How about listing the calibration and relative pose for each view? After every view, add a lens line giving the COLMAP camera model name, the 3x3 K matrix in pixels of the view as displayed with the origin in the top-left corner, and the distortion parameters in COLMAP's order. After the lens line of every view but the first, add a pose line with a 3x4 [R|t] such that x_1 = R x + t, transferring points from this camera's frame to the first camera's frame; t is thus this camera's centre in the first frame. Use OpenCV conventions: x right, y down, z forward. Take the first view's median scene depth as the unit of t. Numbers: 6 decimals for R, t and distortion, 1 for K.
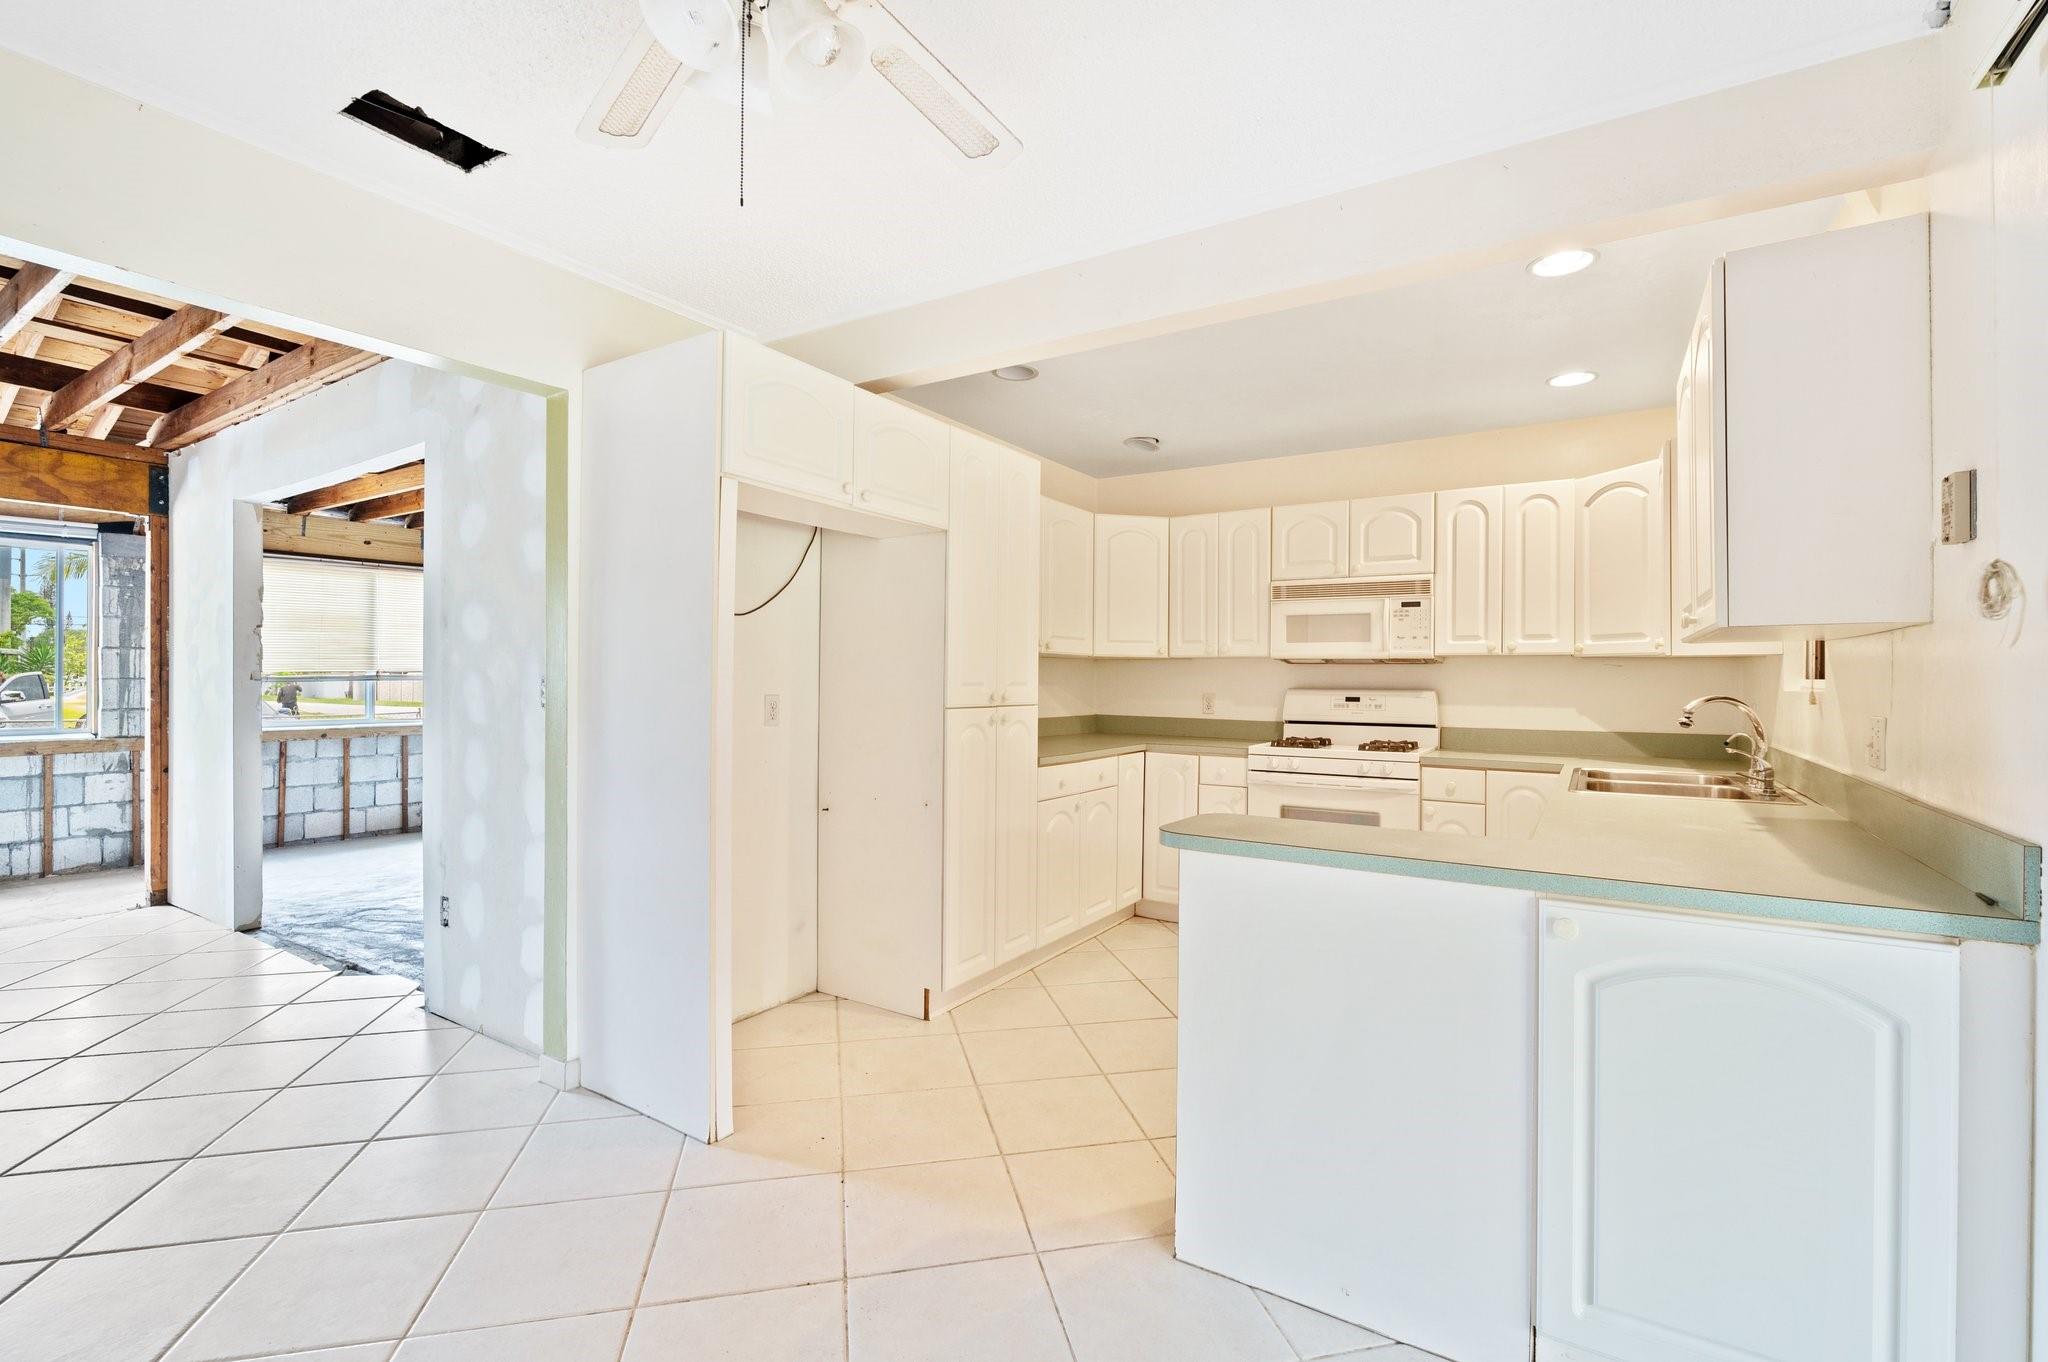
lens RADIAL K [[902.9, 0, 1041.2], [0, 902.9, 686.7], [0, 0, 1]] dist [-0.002060, -0.001634]
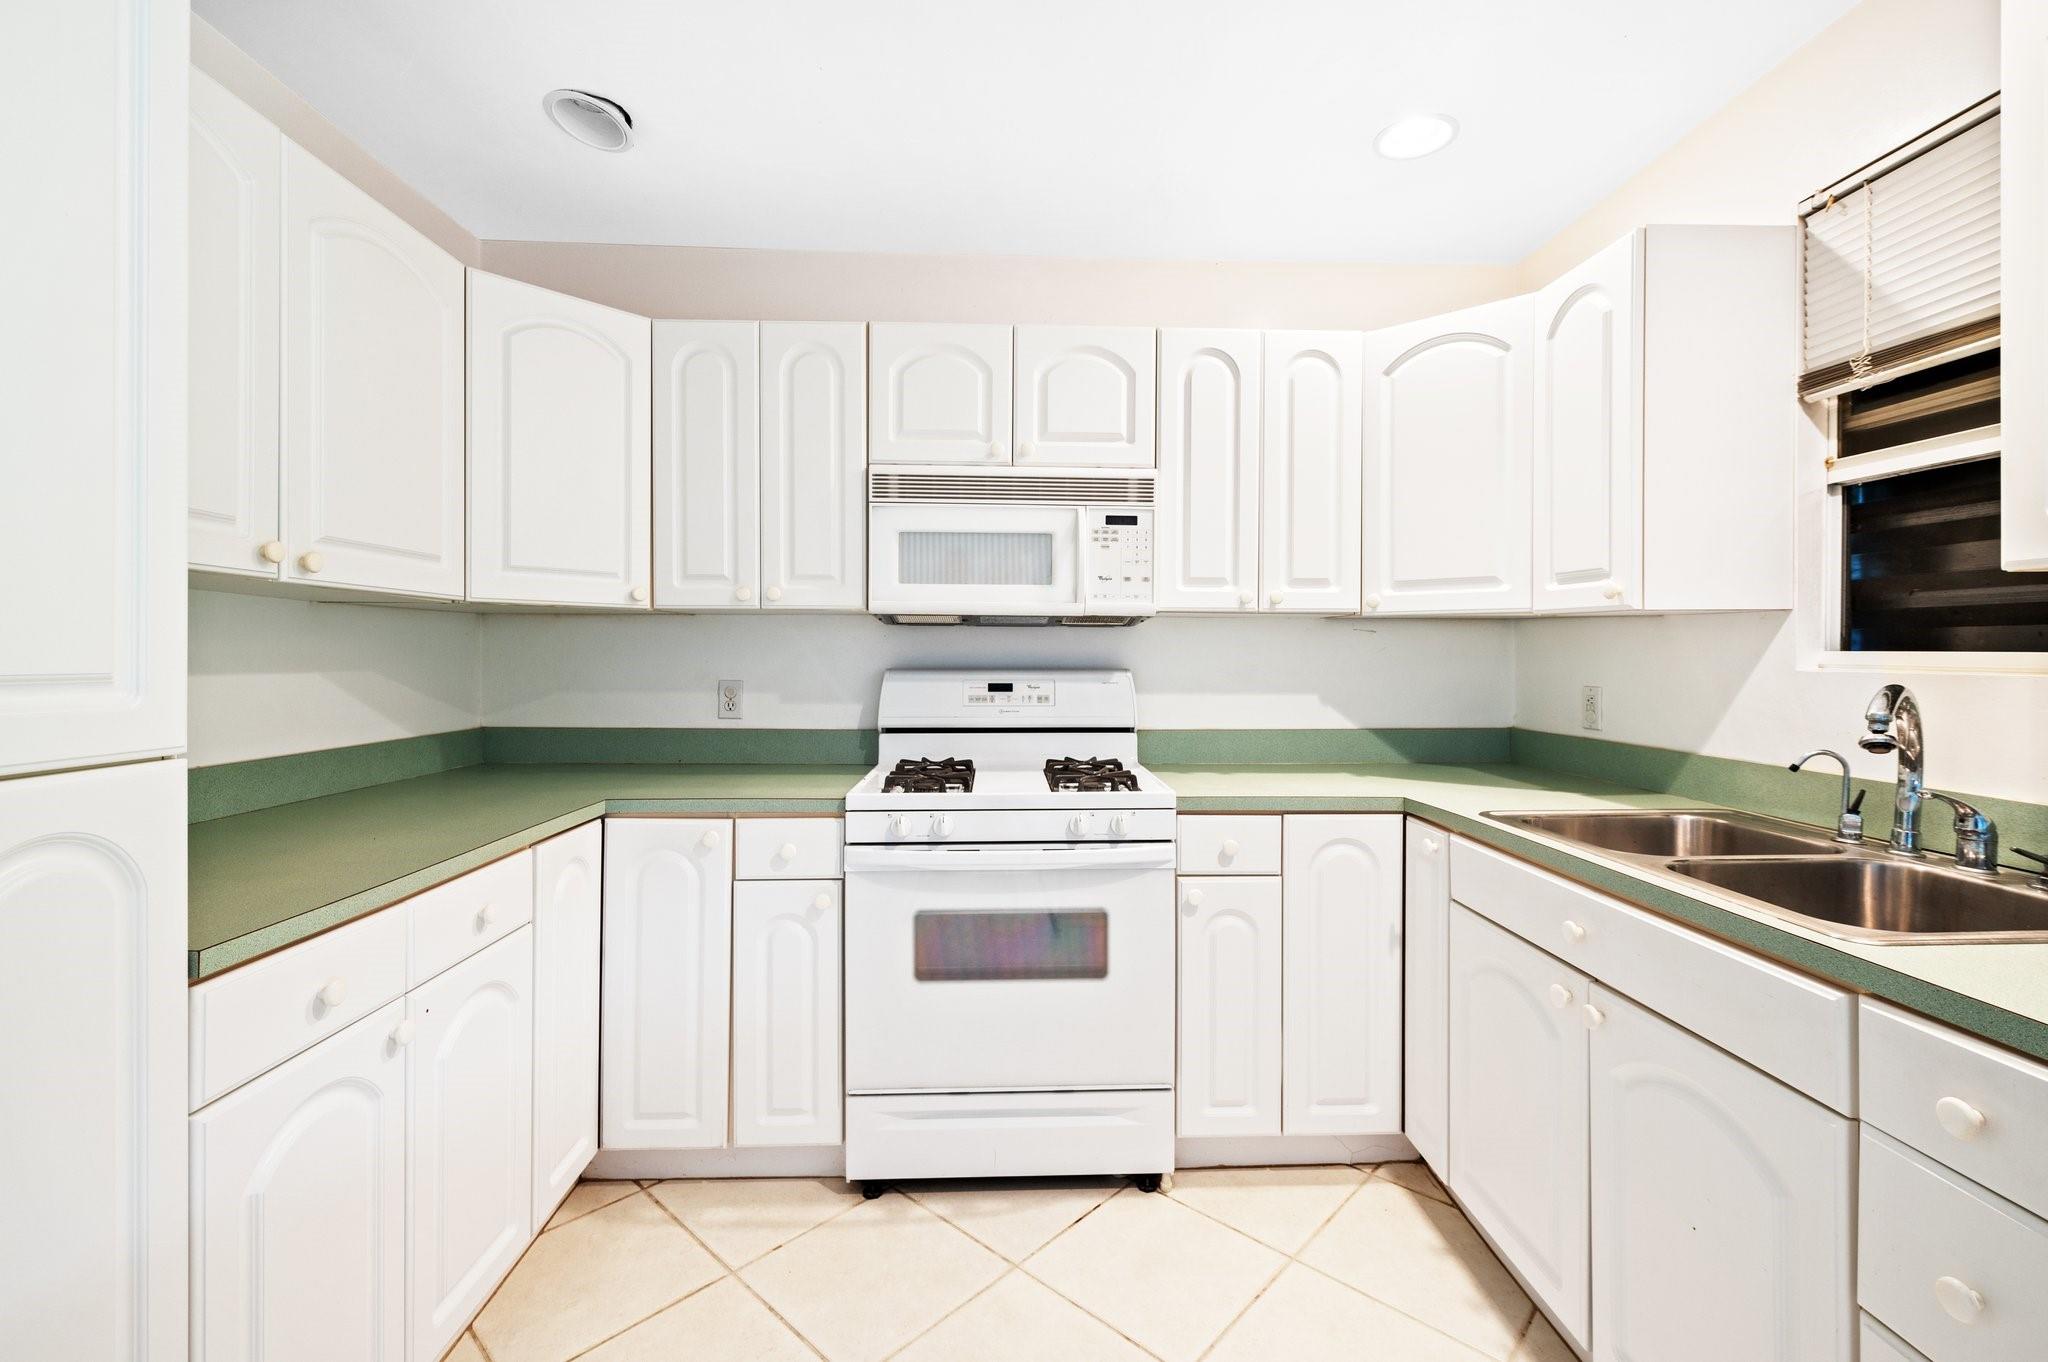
lens RADIAL K [[902.9, 0, 1032.7], [0, 902.9, 652.9], [0, 0, 1]] dist [-0.002060, -0.001634]
pose [[0.831339, -0.005511, 0.555738, 0.047216], [0.007158, 0.999974, -0.000792, -0.007681], [-0.555719, 0.004637, 0.831357, 0.547861]]
